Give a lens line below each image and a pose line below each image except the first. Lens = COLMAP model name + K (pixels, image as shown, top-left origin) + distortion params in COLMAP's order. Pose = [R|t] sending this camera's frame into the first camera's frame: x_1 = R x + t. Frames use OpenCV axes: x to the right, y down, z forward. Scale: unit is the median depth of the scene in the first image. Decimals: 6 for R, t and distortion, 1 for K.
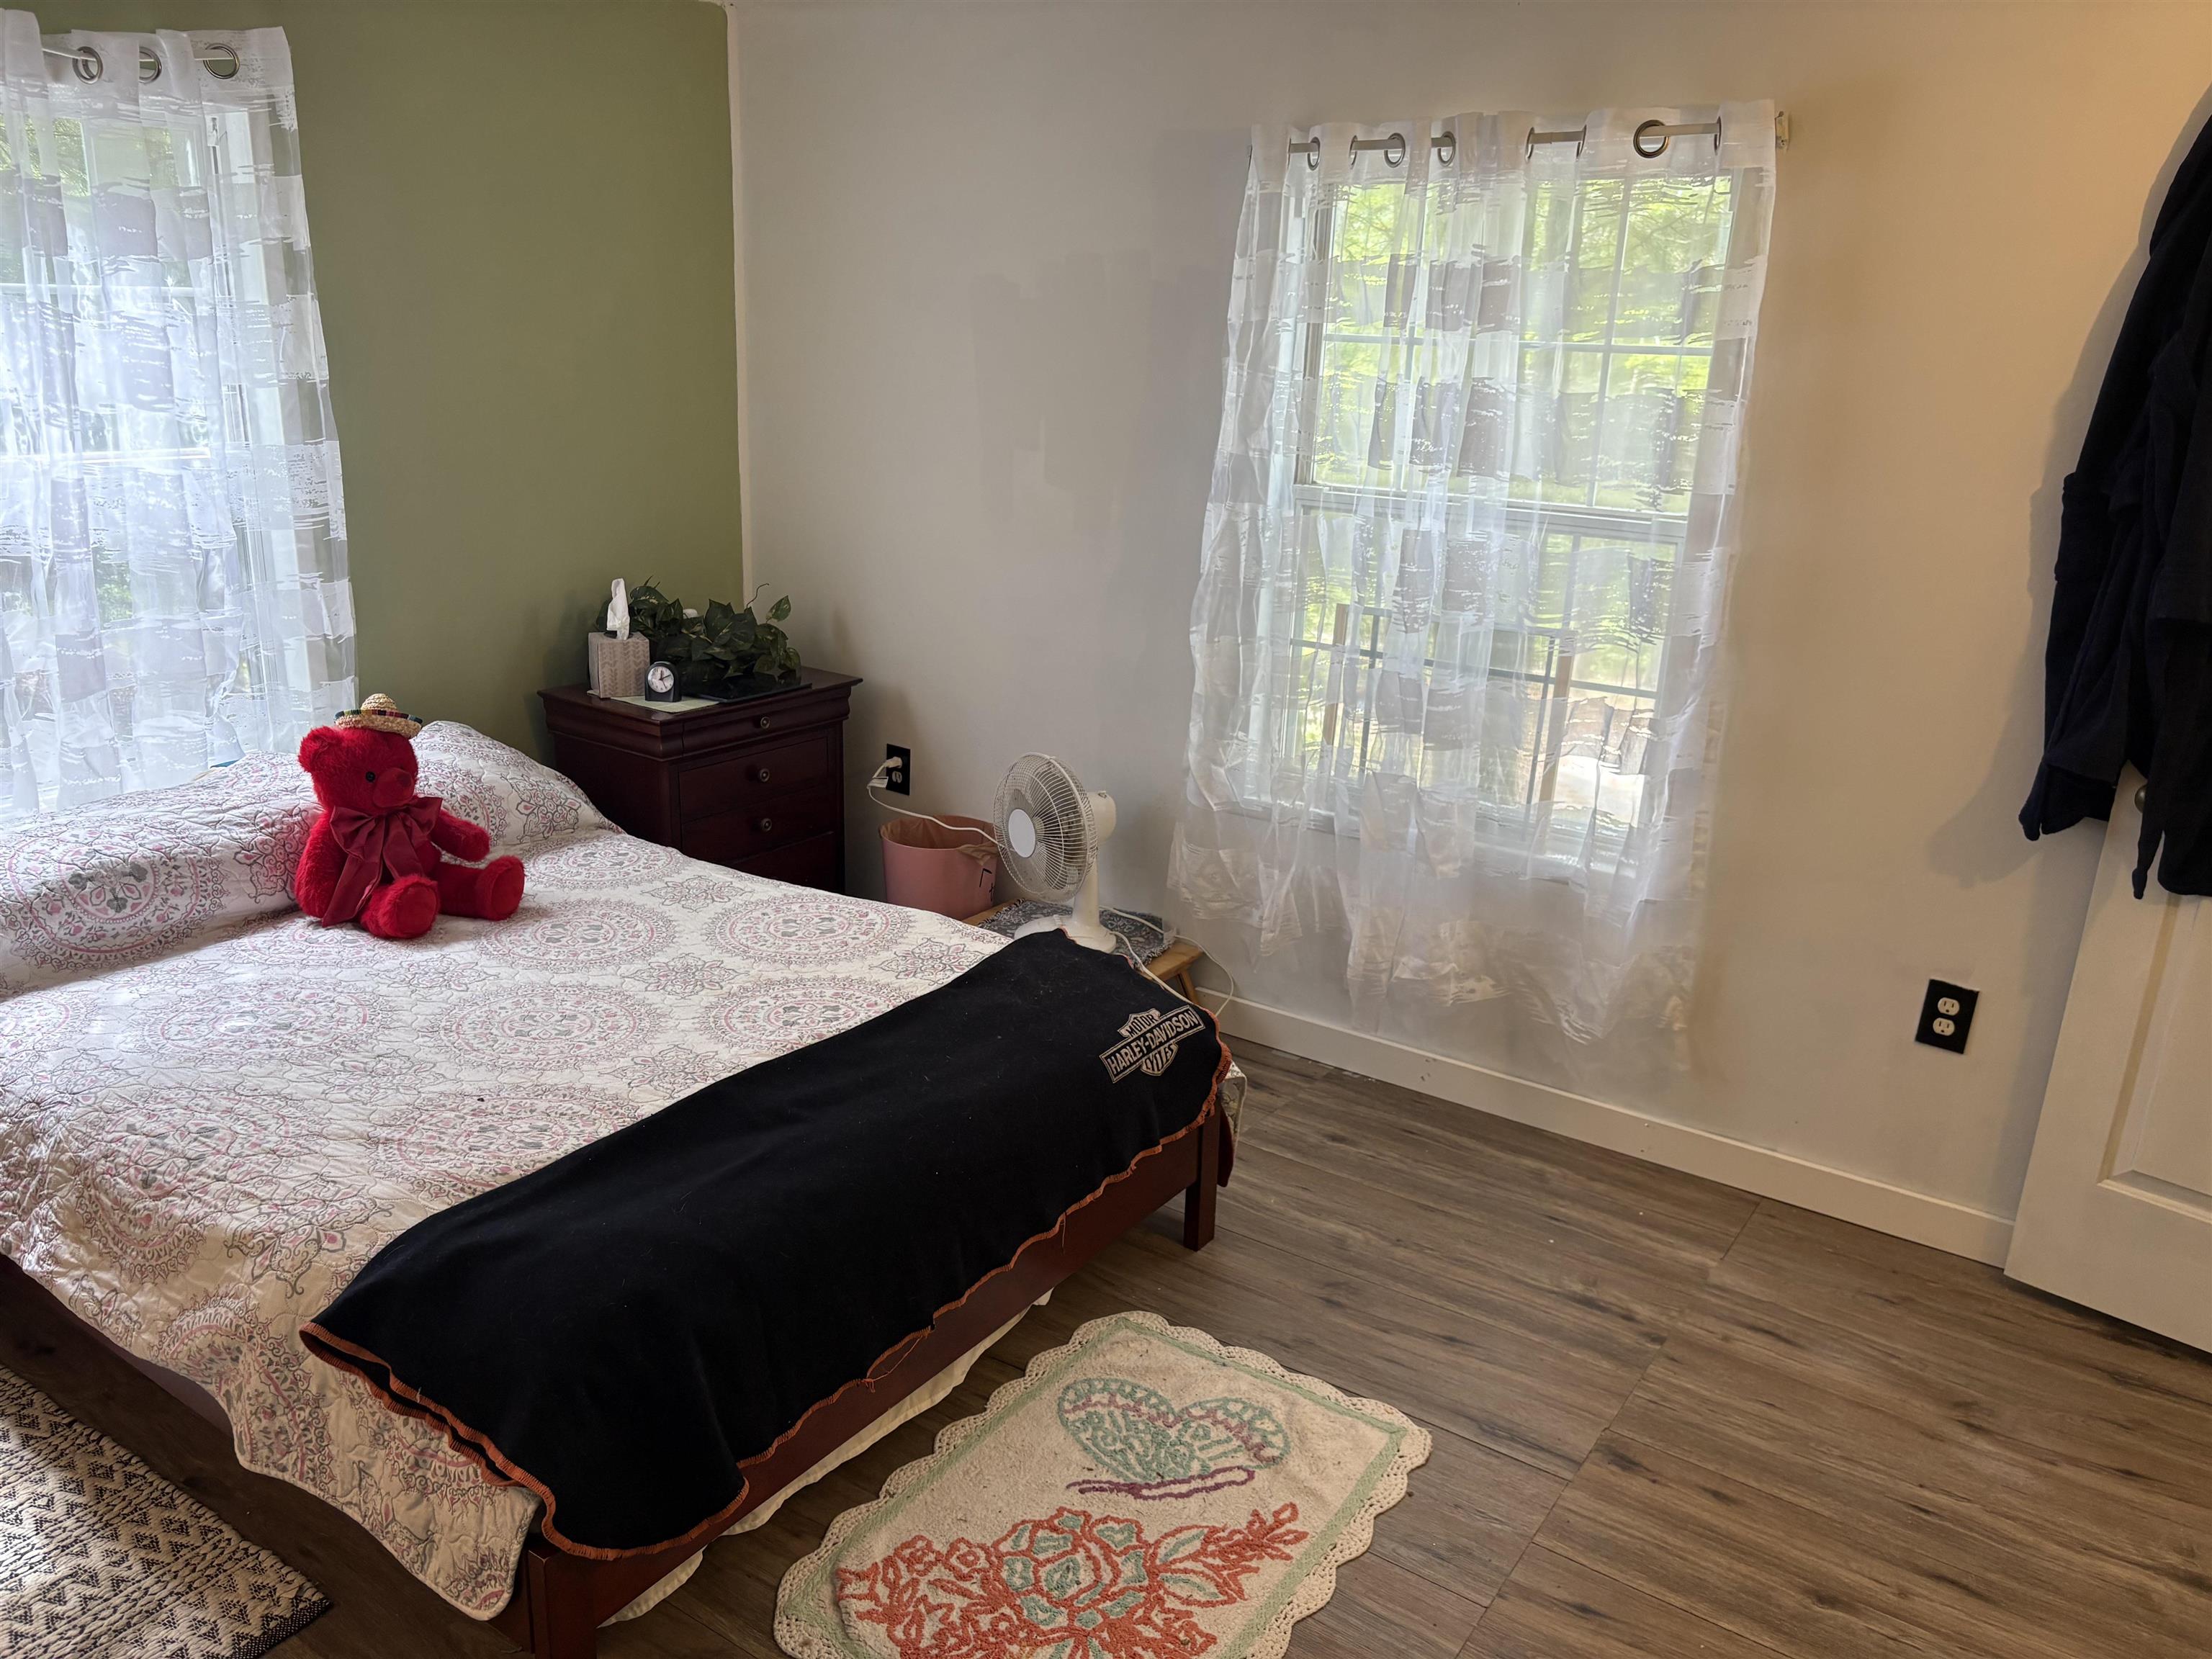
lens RADIAL K [[1688.0, 0, 1106.0], [0, 1688.0, 829.5], [0, 0, 1]] dist [0.089847, -0.126957]
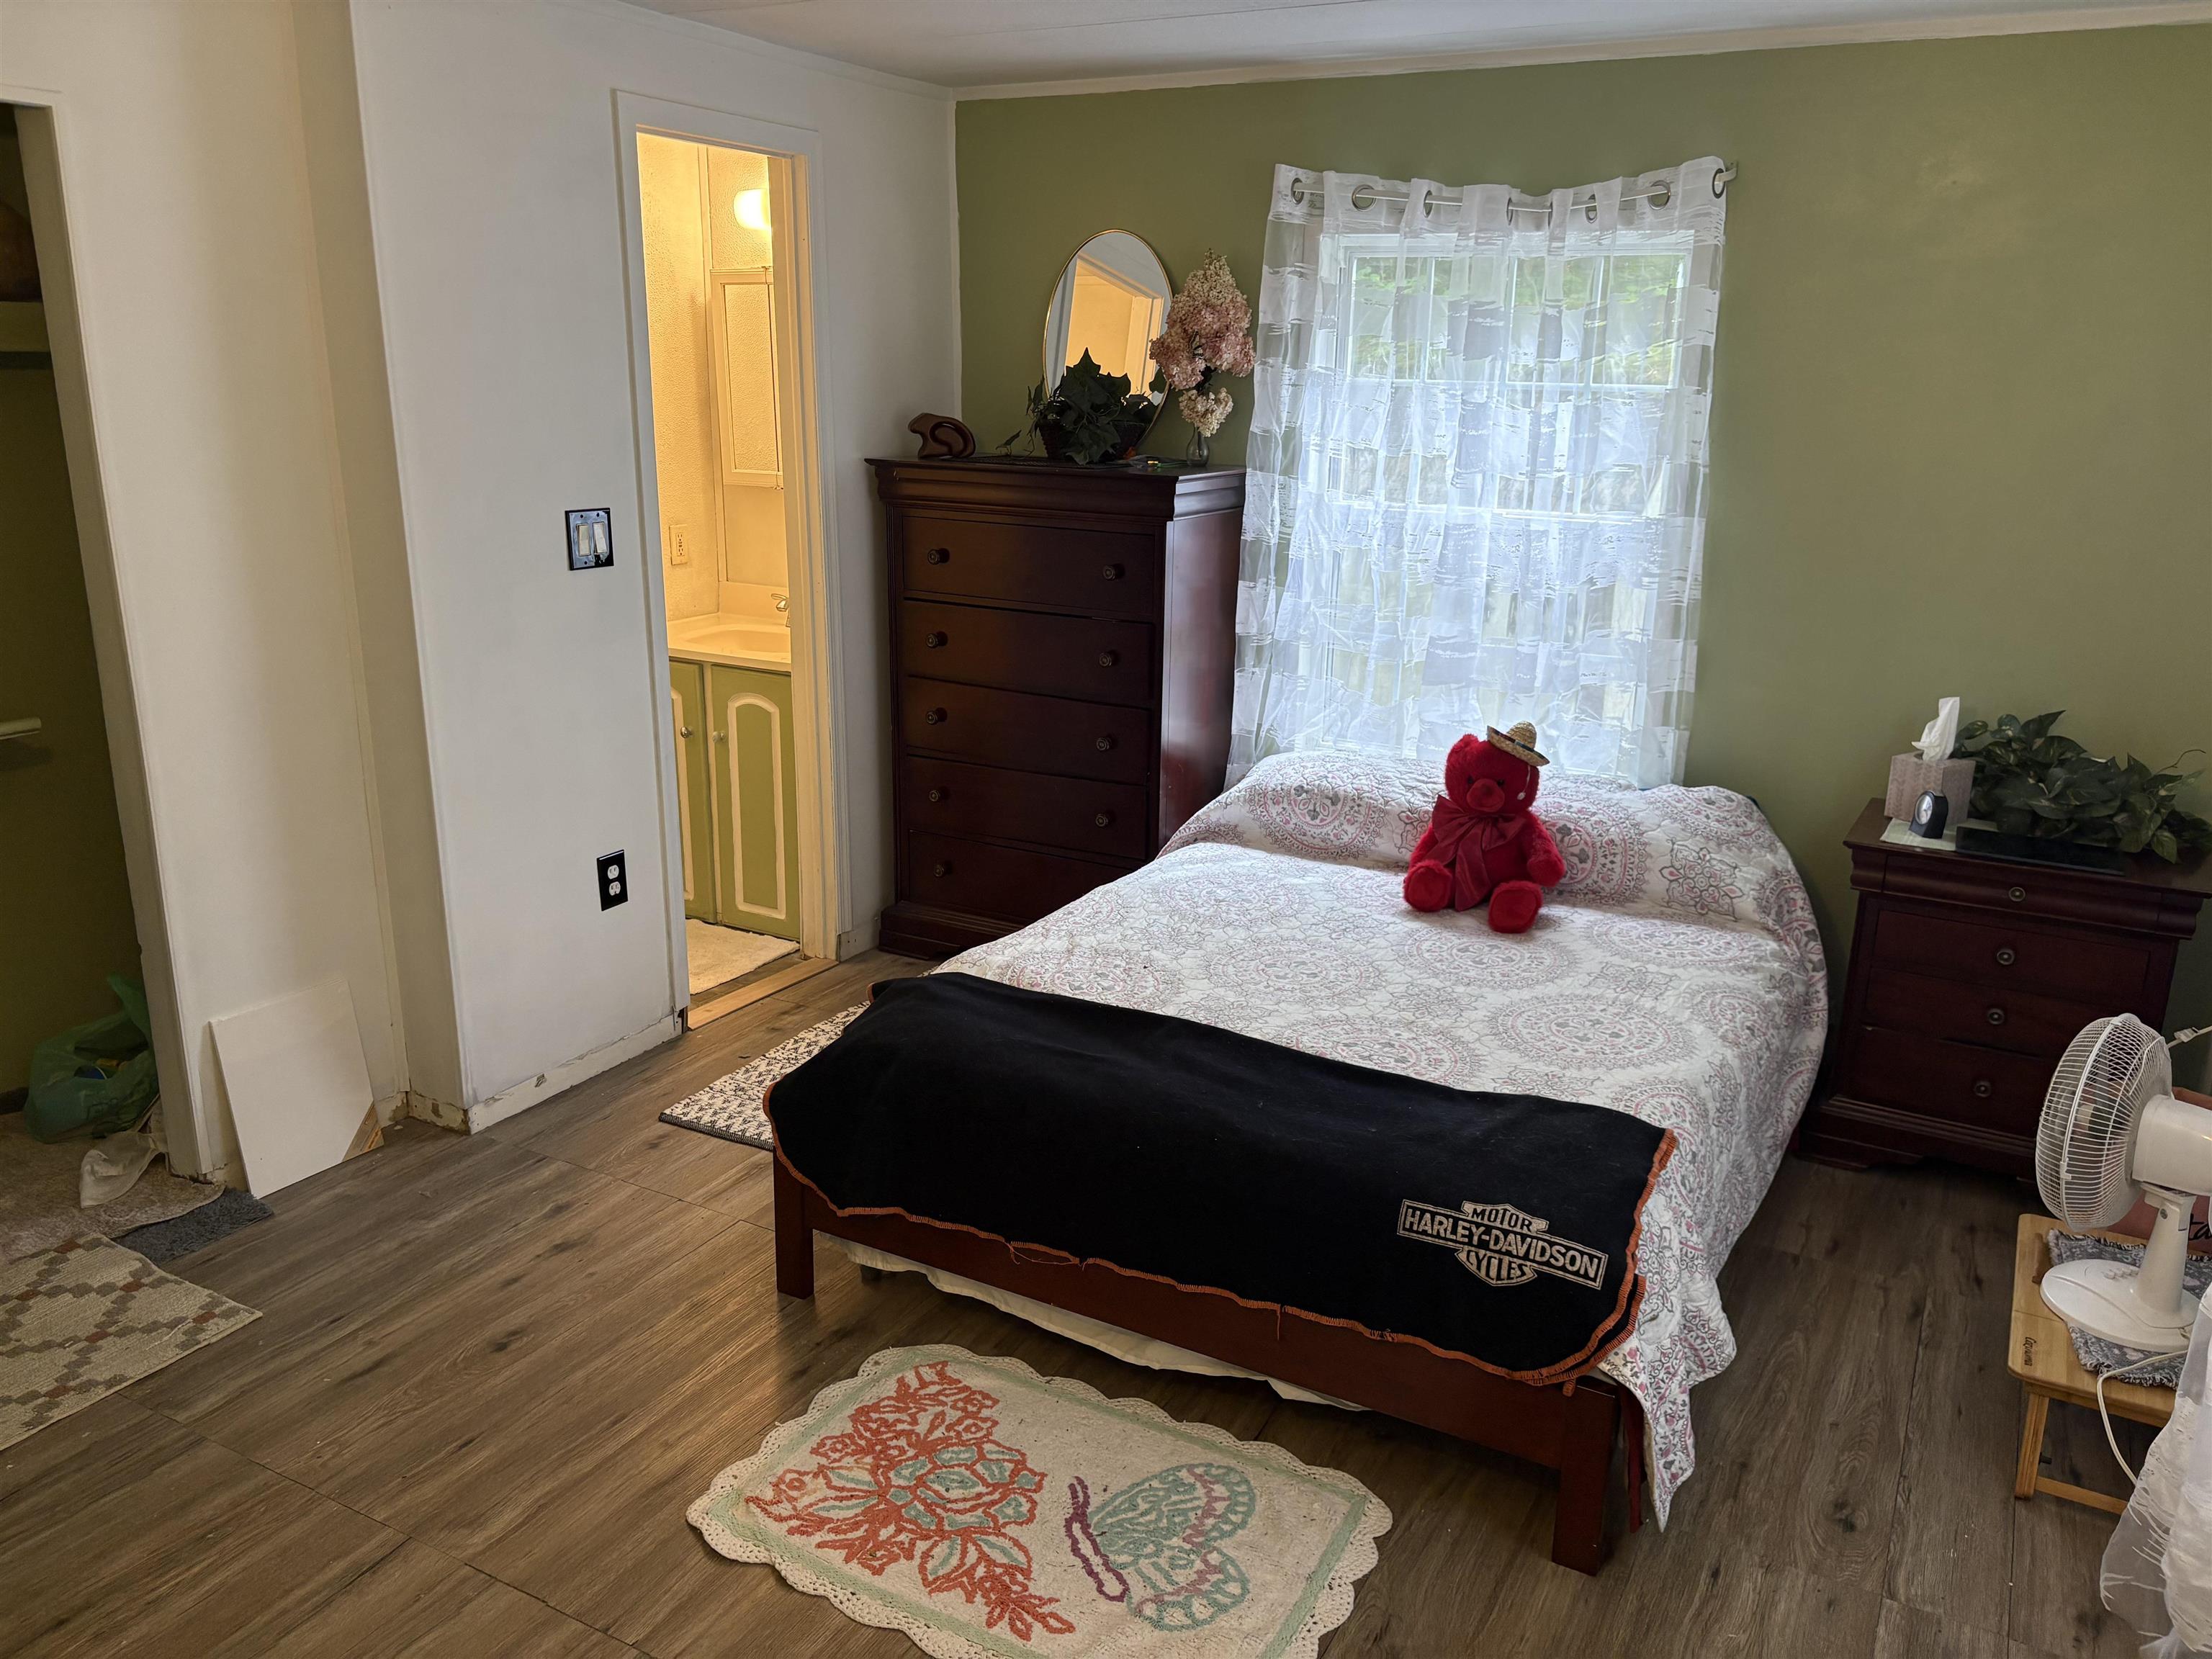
lens RADIAL K [[1642.9, 0, 1106.0], [0, 1642.9, 829.5], [0, 0, 1]] dist [0.061193, -0.077728]
pose [[0.111863, 0.238863, -0.964589, 0.731997], [-0.309404, 0.930803, 0.194615, -0.159408], [0.944328, 0.276677, 0.178027, 0.613427]]
